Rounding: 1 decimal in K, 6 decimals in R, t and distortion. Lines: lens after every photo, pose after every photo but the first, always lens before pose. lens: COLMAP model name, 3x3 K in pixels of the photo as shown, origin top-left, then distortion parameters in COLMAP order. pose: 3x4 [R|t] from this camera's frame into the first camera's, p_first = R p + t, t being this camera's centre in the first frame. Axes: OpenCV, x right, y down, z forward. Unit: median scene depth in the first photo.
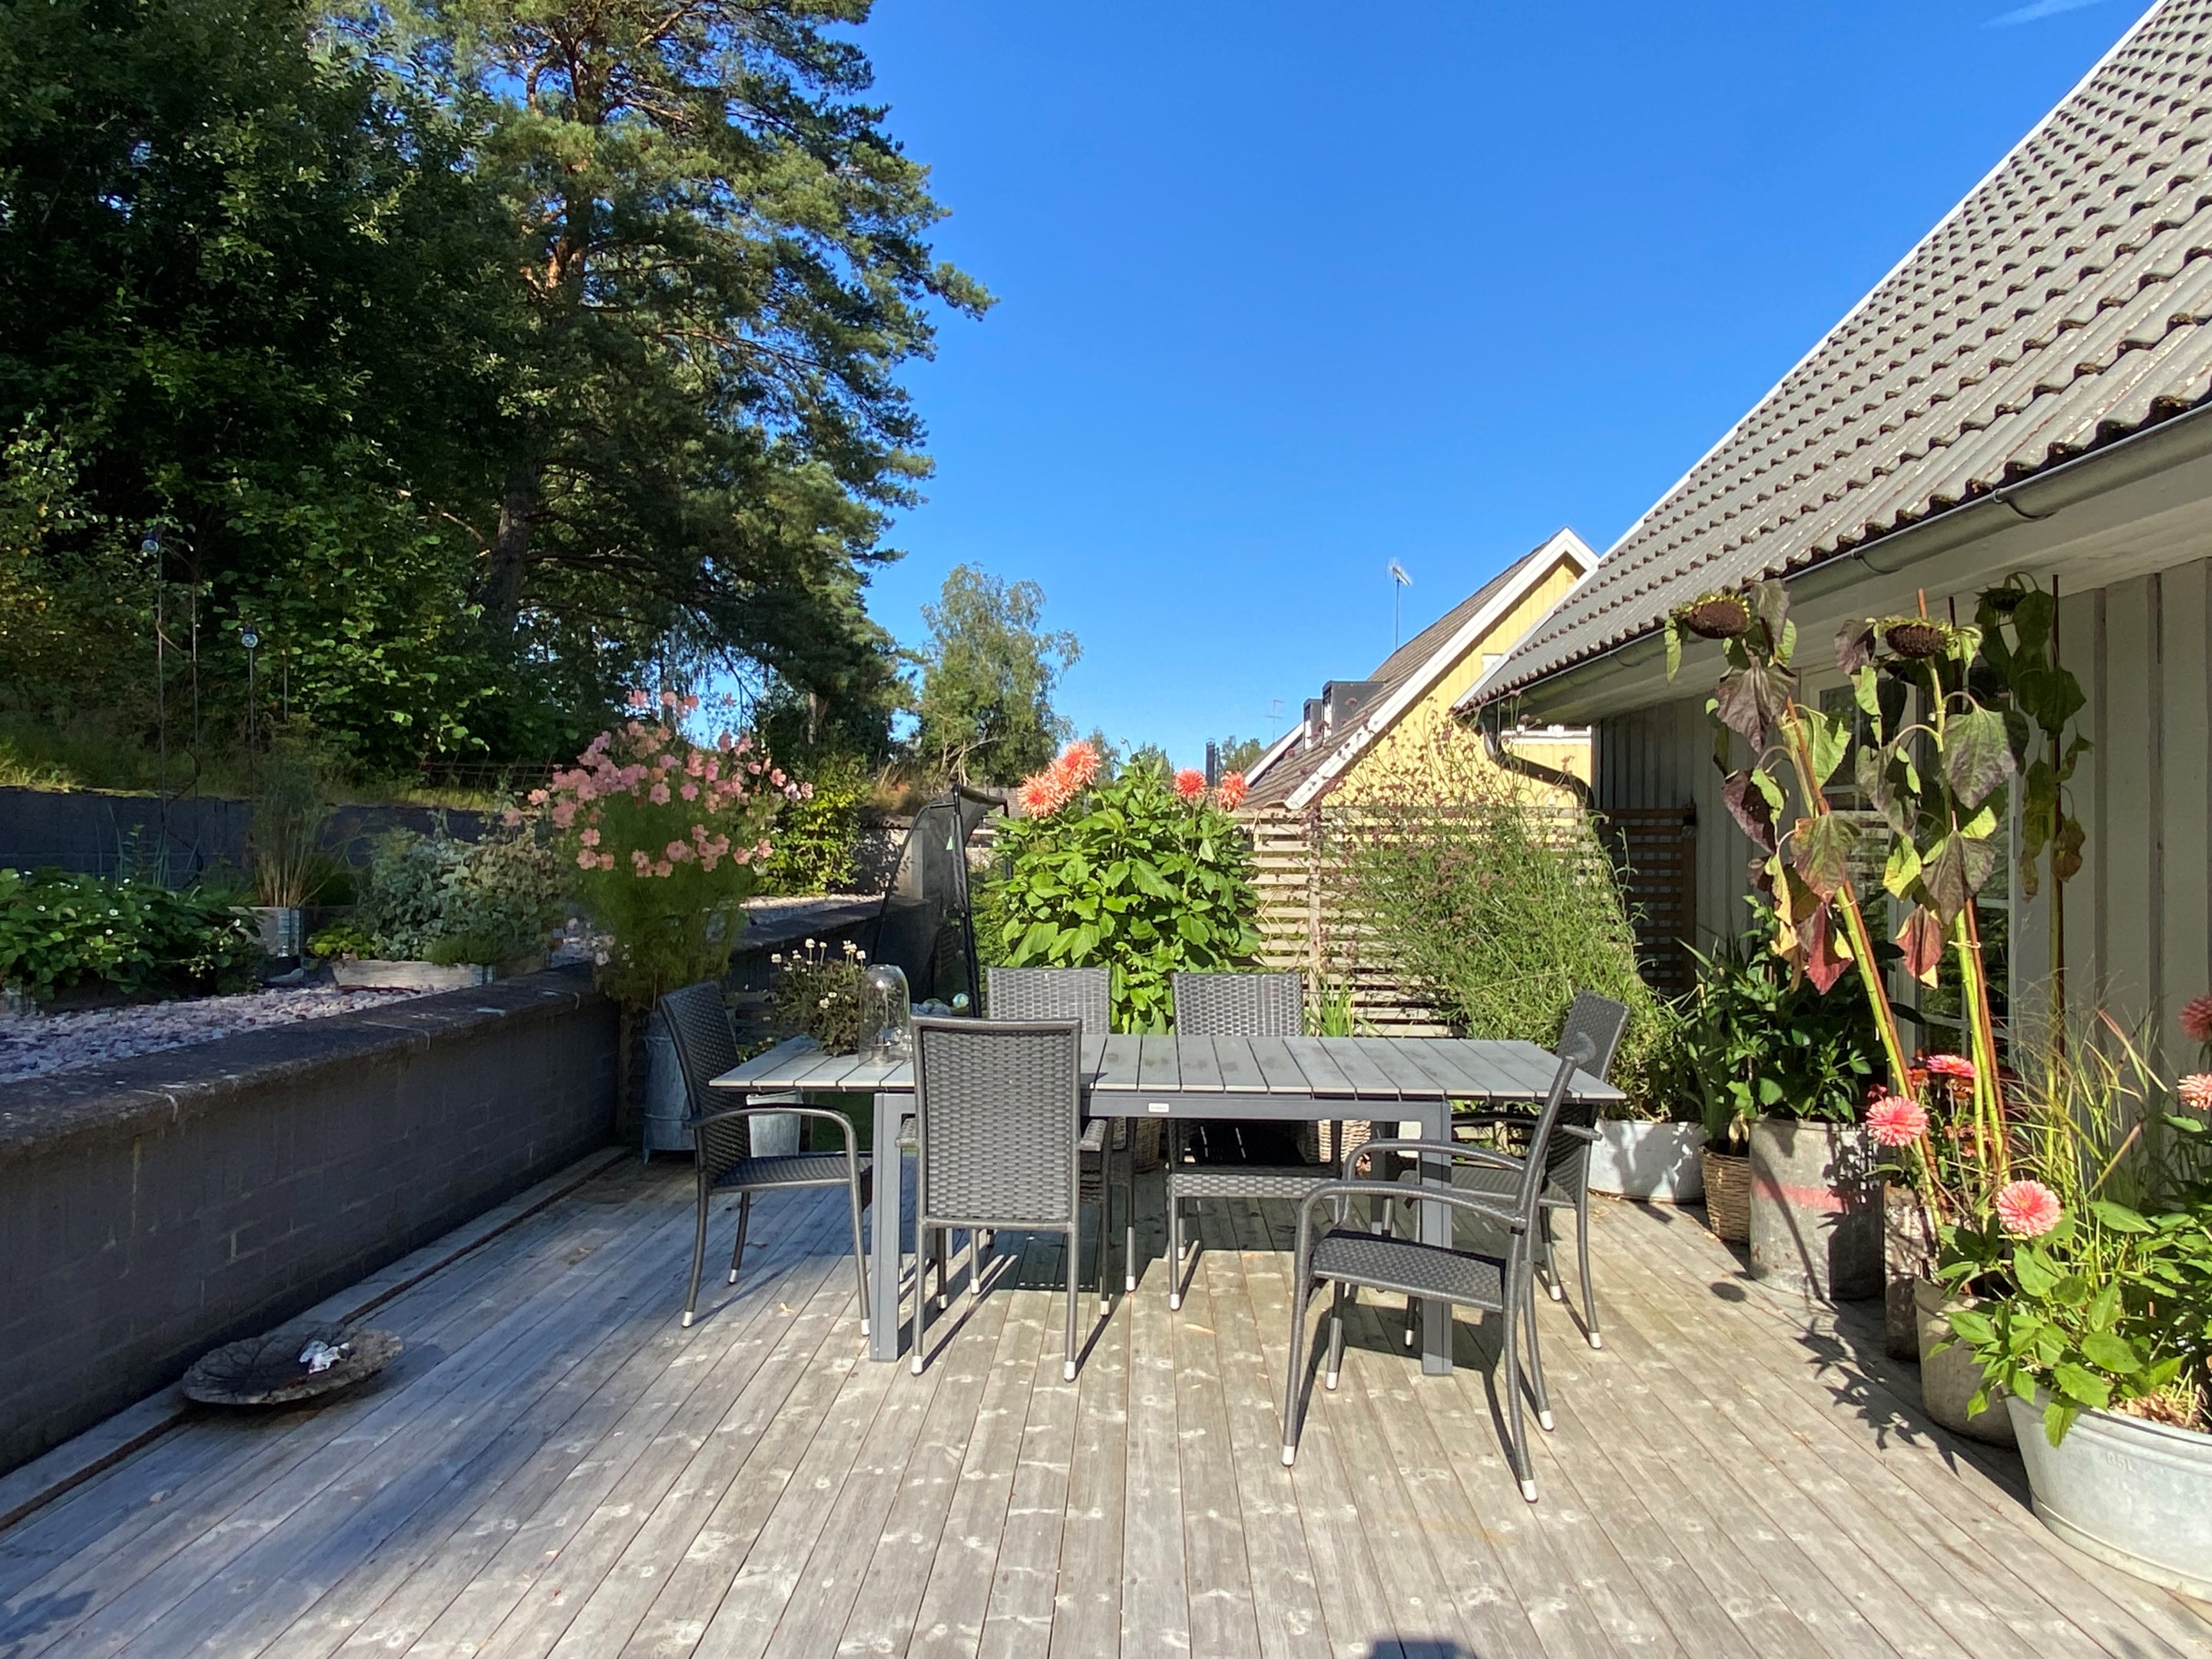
lens RADIAL K [[1454.7, 0, 1106.0], [0, 1454.7, 829.5], [0, 0, 1]] dist [0.050906, -0.050168]
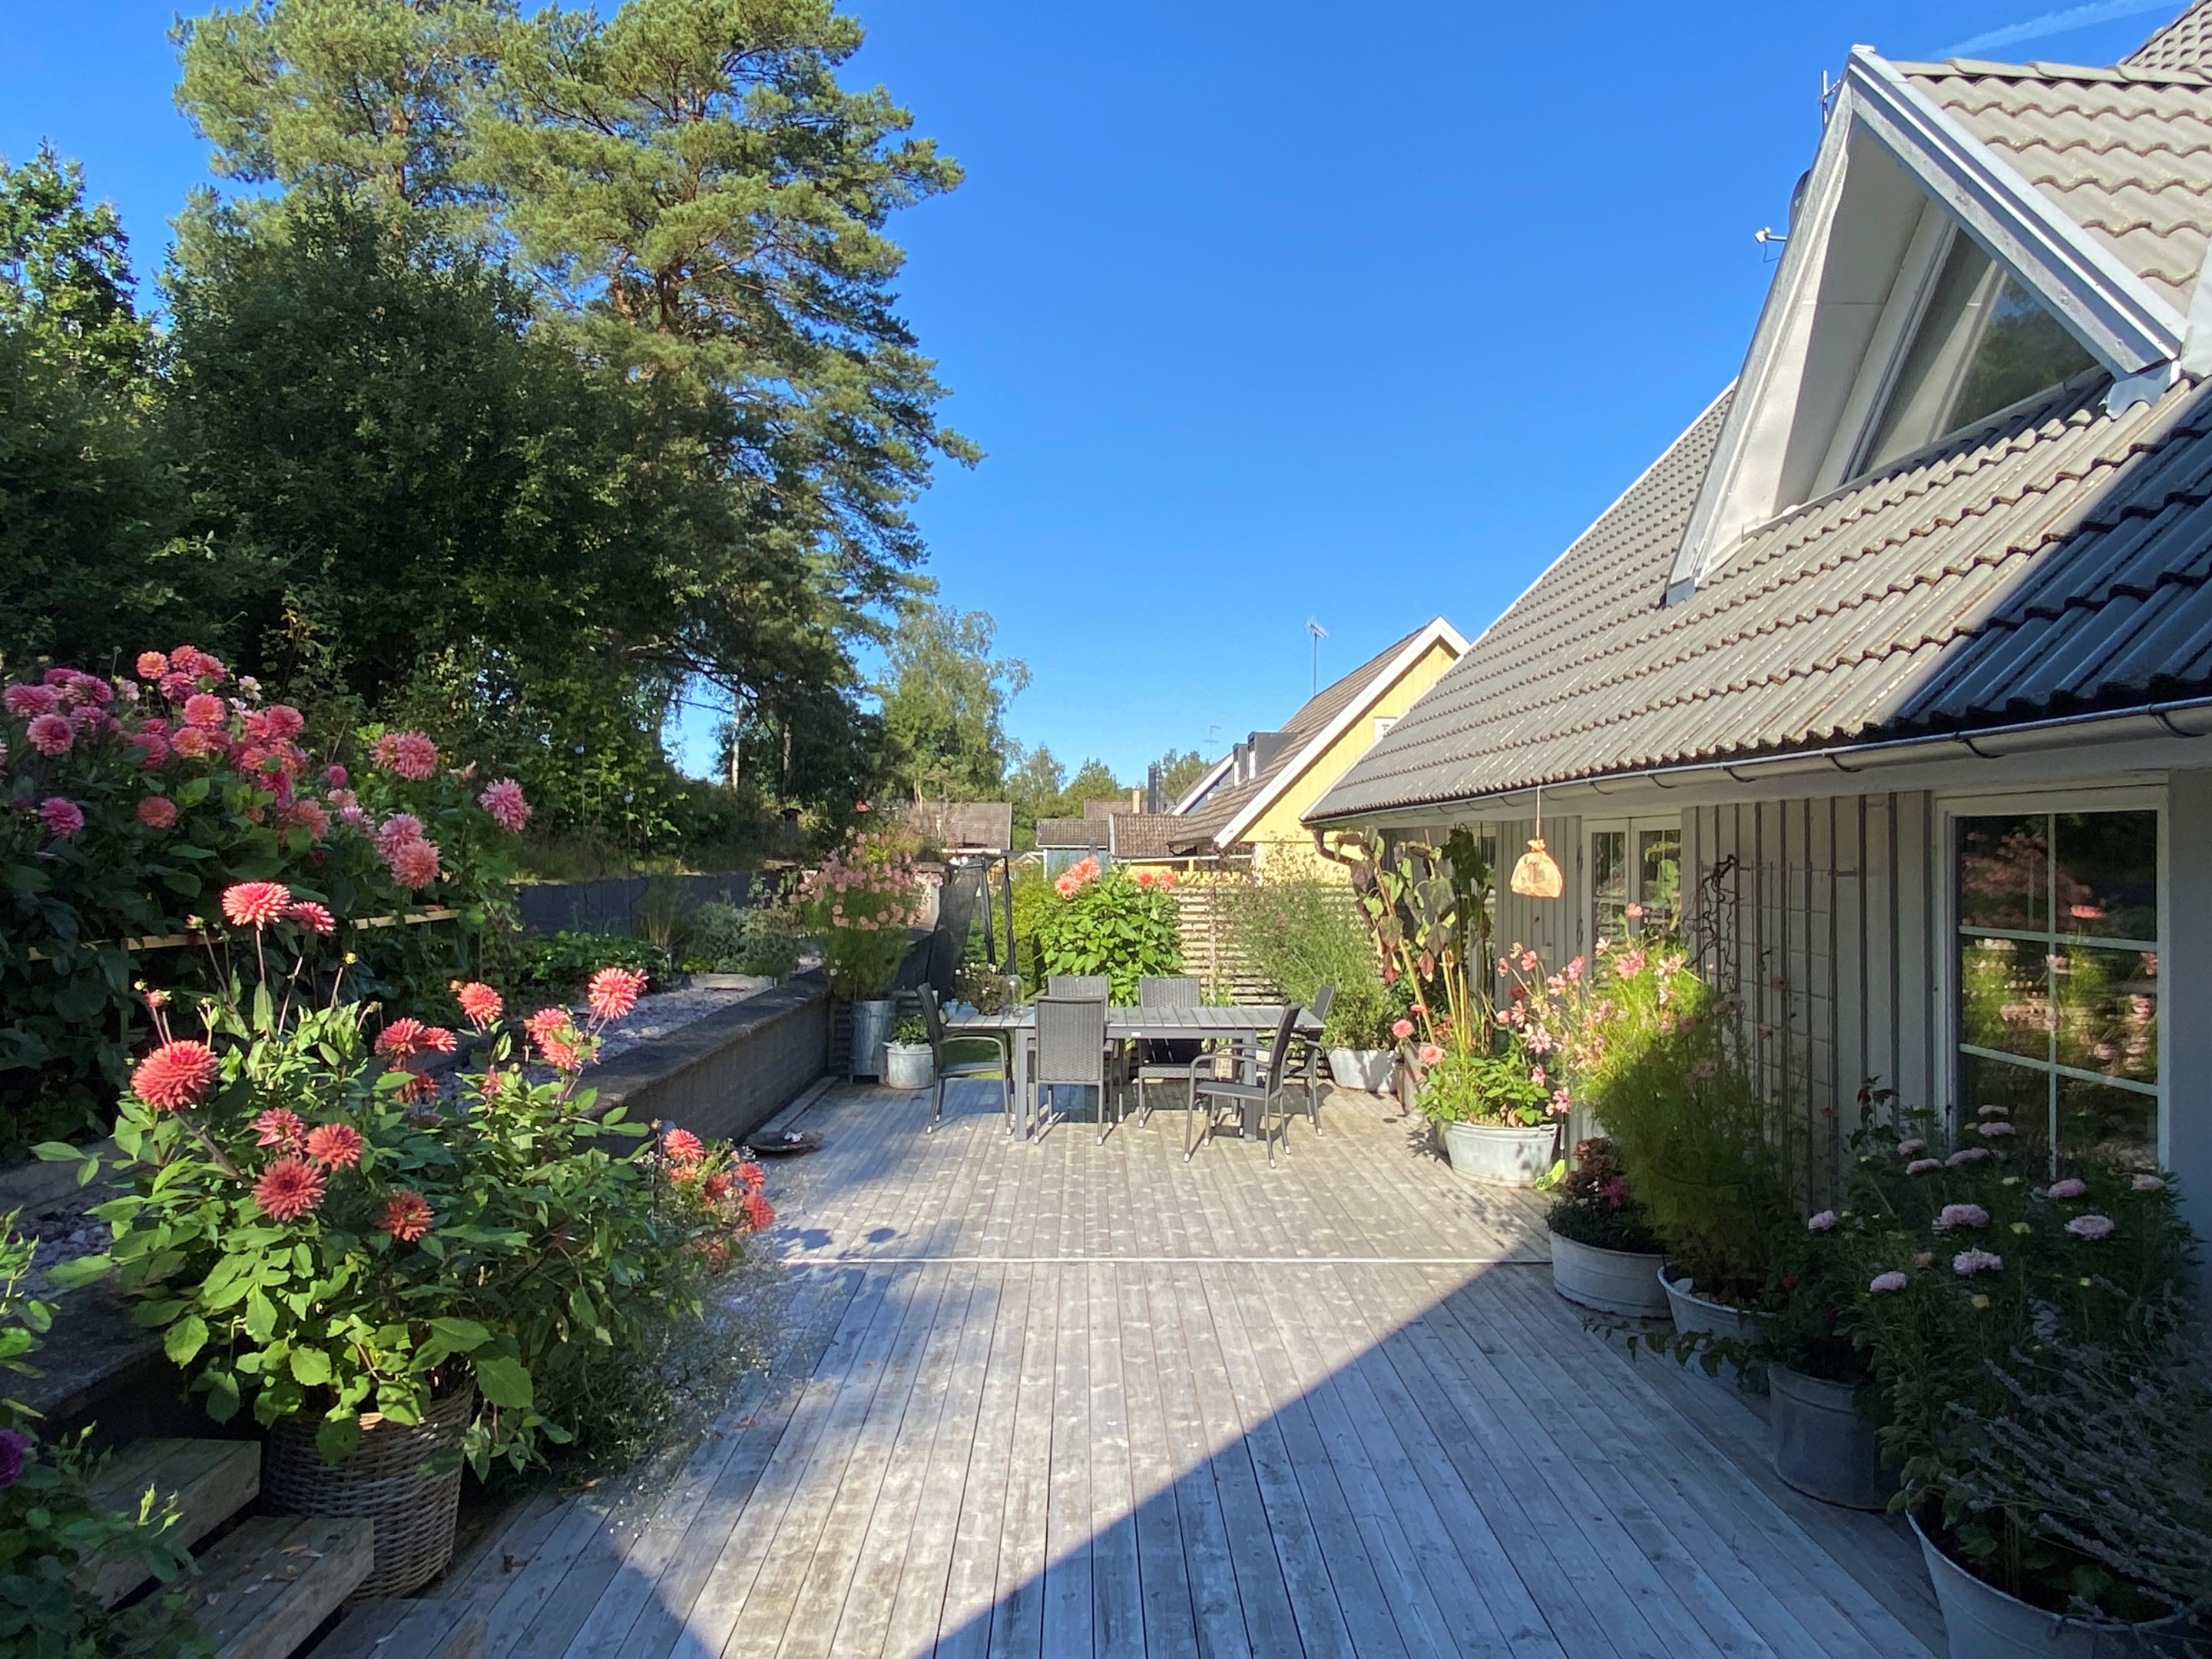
lens RADIAL K [[1454.7, 0, 1106.0], [0, 1454.7, 829.5], [0, 0, 1]] dist [0.050906, -0.050168]
pose [[0.999186, -0.002111, 0.040284, -0.065559], [0.002324, 0.999984, -0.005242, -0.080051], [-0.040272, 0.005331, 0.999175, -0.839302]]
